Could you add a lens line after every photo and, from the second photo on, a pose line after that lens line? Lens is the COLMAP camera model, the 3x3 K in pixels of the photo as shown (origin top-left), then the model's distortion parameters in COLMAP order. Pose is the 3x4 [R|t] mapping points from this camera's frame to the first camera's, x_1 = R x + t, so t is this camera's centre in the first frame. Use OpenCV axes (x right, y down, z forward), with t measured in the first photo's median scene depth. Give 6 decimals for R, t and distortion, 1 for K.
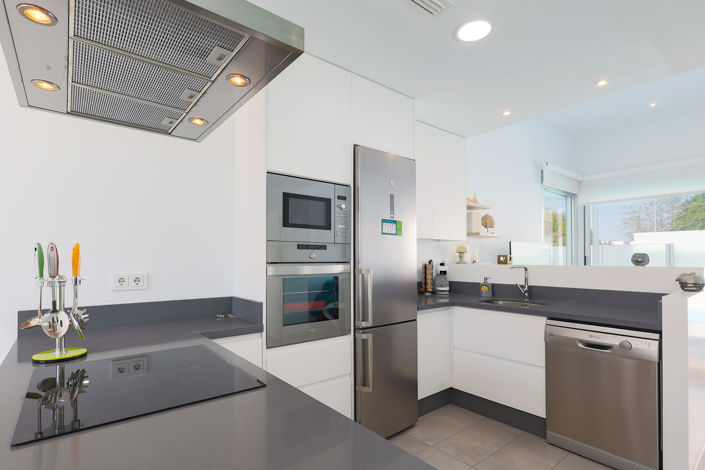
lens RADIAL K [[358.4, 0, 354.0], [0, 358.4, 252.1], [0, 0, 1]] dist [0.000633, 0.000056]
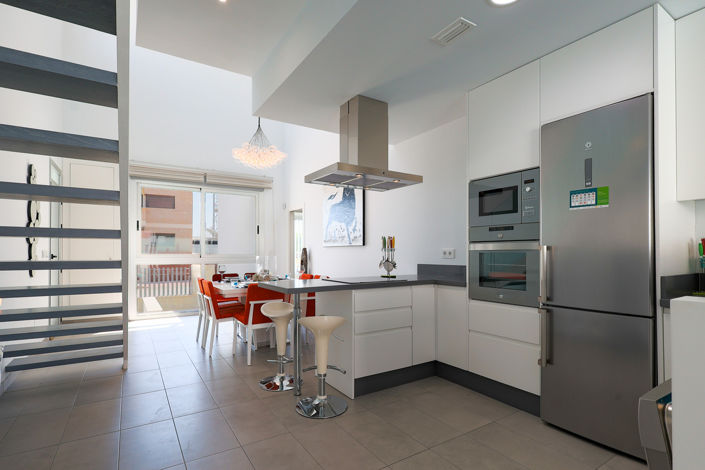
lens RADIAL K [[345.1, 0, 349.3], [0, 345.1, 247.5], [0, 0, 1]] dist [0.001919, 0.000502]
pose [[-0.121272, -0.015930, -0.992491, 1.070956], [0.018121, 0.999669, -0.018260, 0.059622], [0.992454, -0.020199, -0.120943, 0.572189]]
